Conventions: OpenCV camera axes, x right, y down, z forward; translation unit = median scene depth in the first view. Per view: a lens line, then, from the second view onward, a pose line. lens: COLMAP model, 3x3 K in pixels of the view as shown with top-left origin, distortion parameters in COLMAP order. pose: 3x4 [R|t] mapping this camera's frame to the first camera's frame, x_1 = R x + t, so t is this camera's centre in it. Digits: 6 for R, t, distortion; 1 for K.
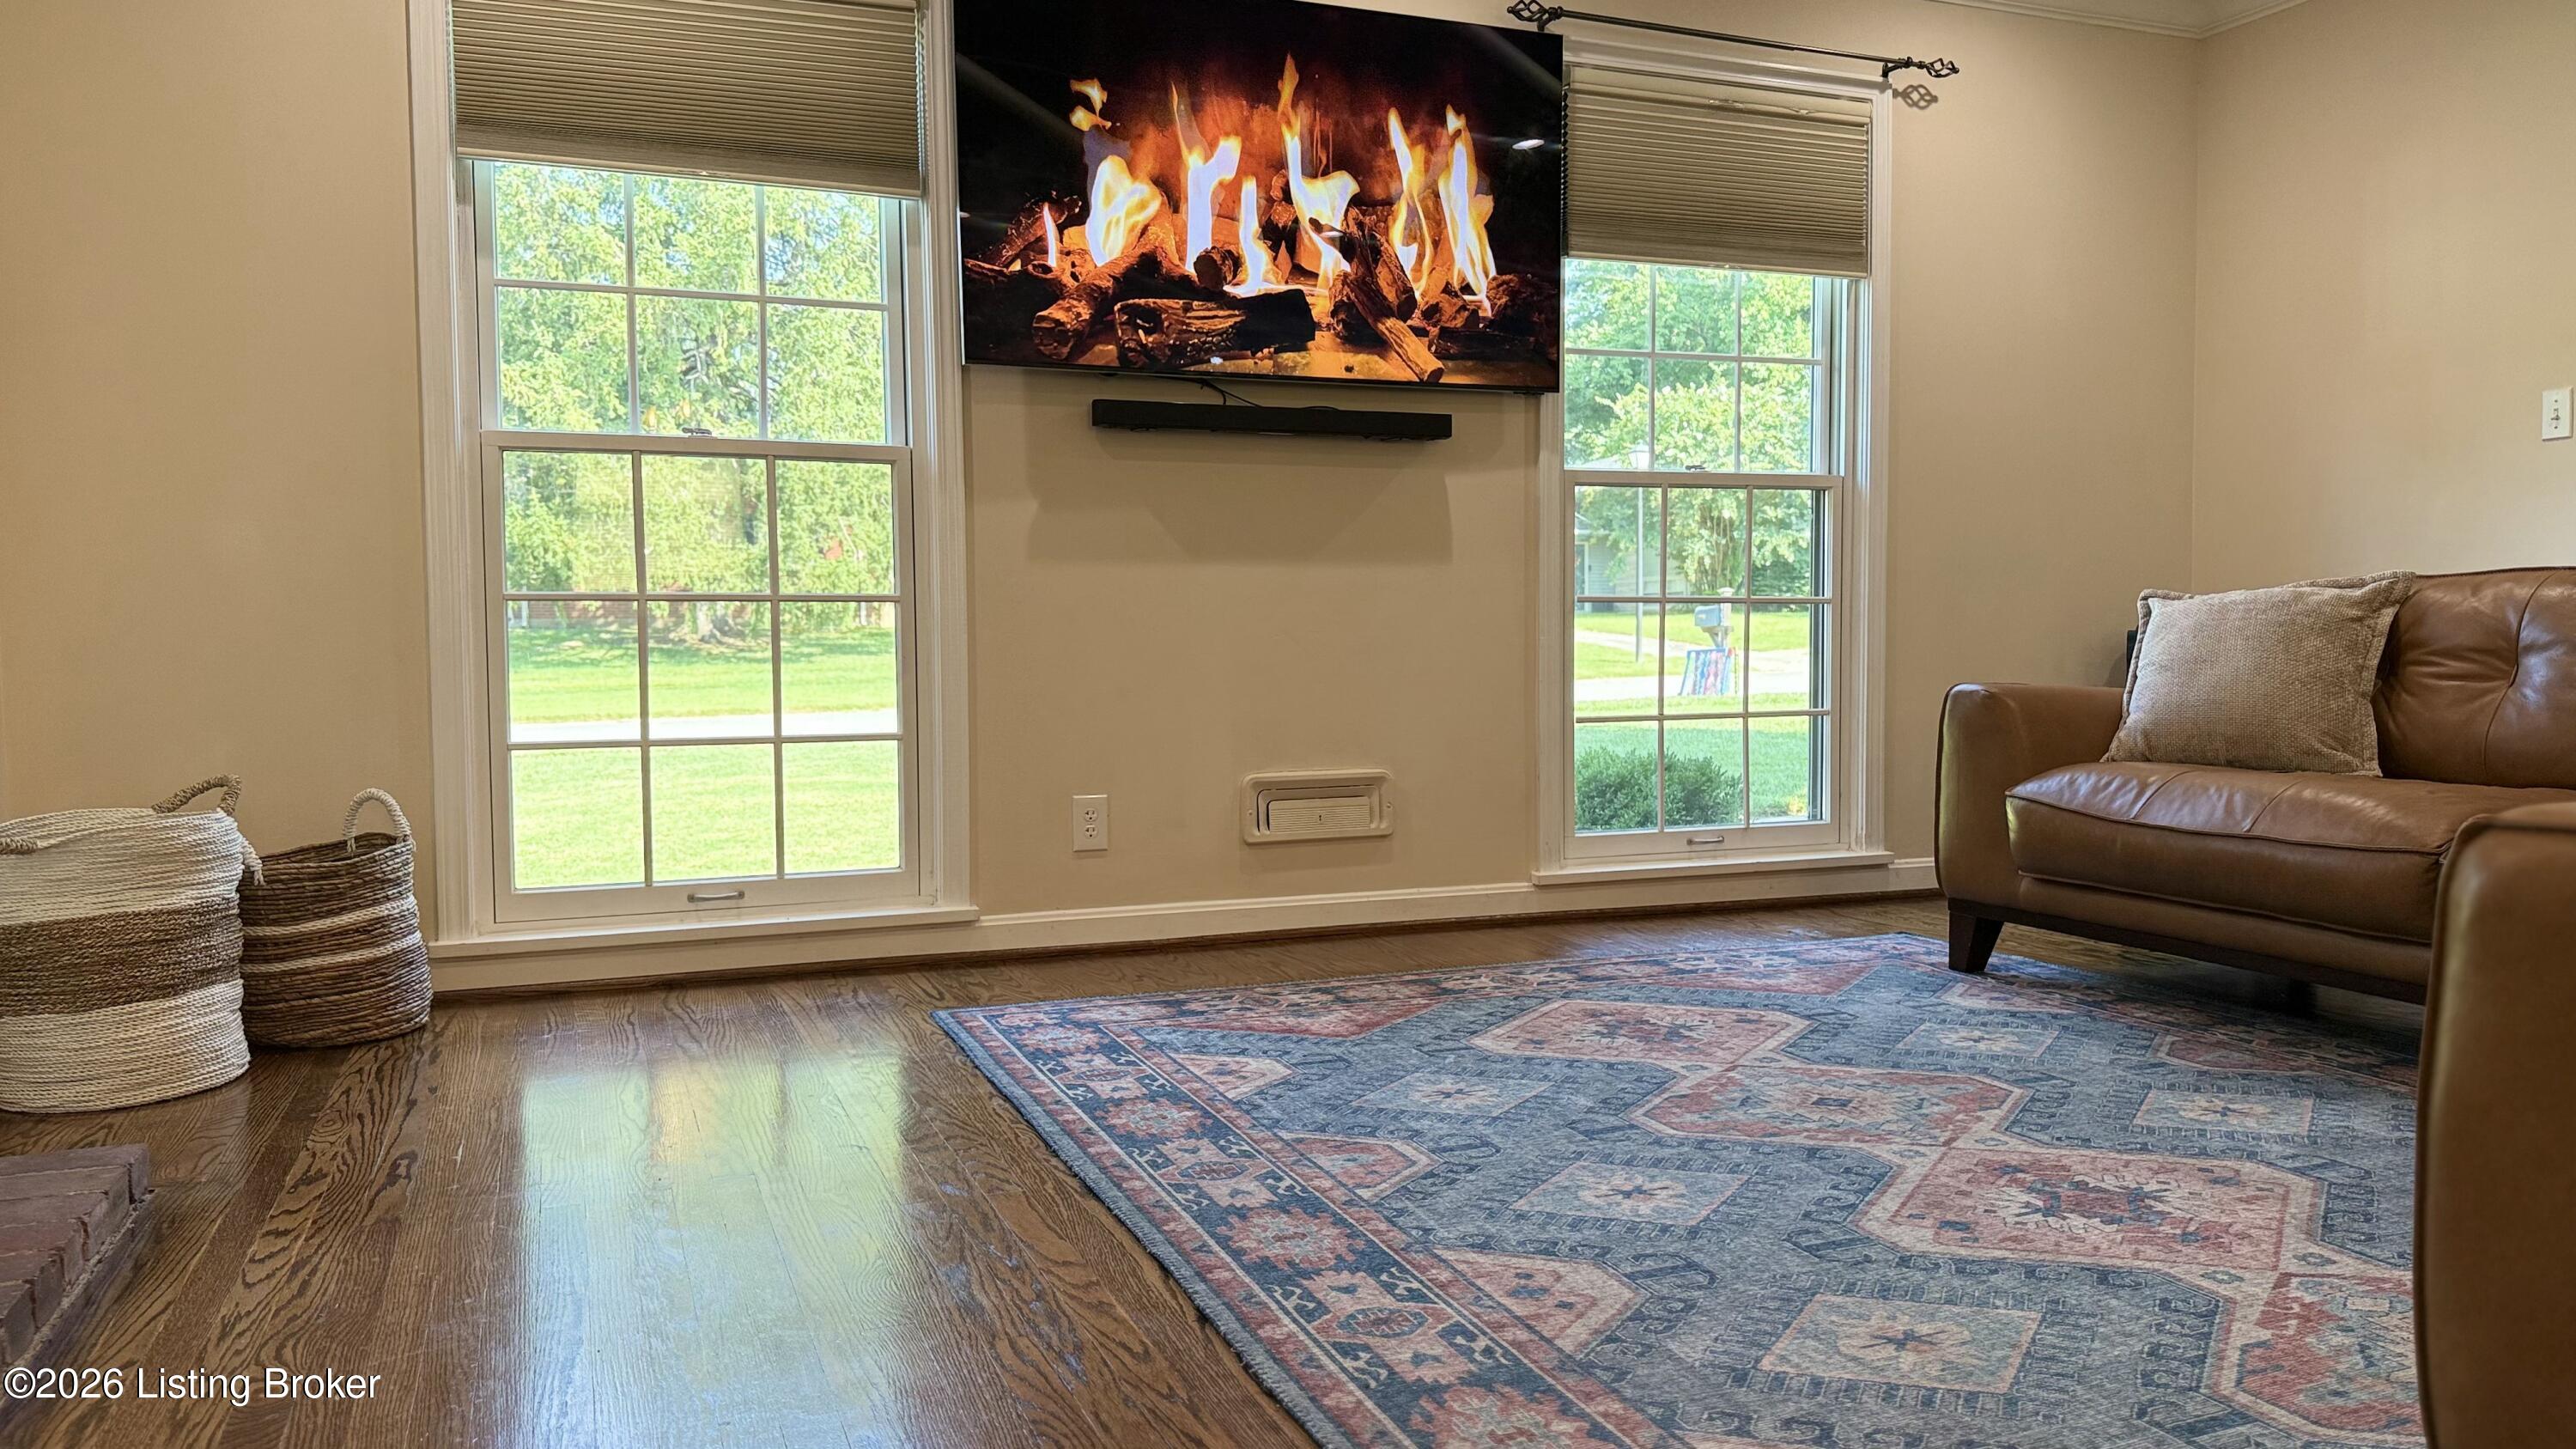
lens RADIAL K [[1793.9, 0, 1296.5], [0, 1793.9, 732.9], [0, 0, 1]] dist [0.164877, -0.353901]
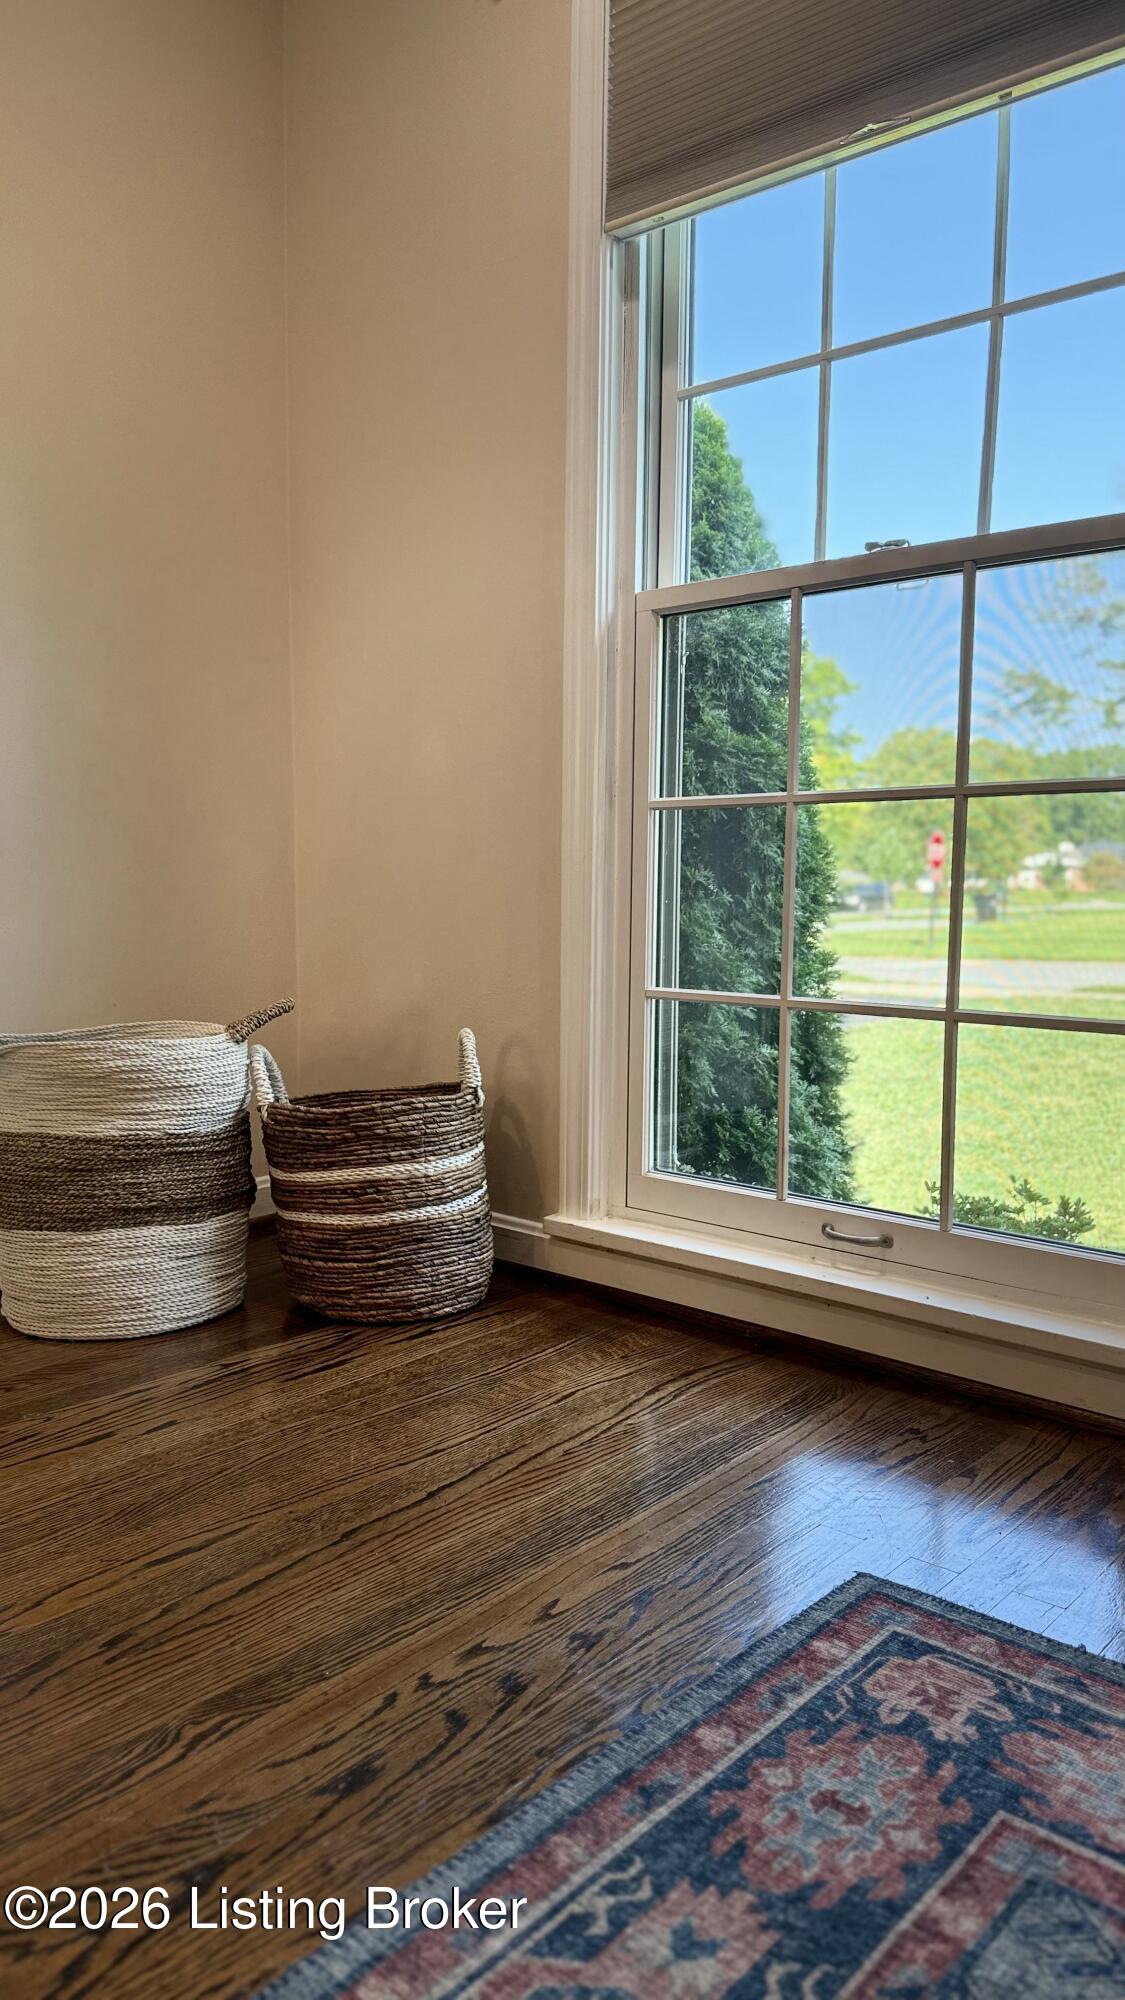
lens RADIAL K [[1392.5, 0, 562.5], [0, 1392.5, 1000.0], [0, 0, 1]] dist [0.164877, -0.353901]
pose [[0.461461, 0.088519, -0.882733, 0.106219], [-0.062938, 0.995769, 0.066953, -0.031976], [0.884925, 0.024661, 0.465080, 0.788965]]
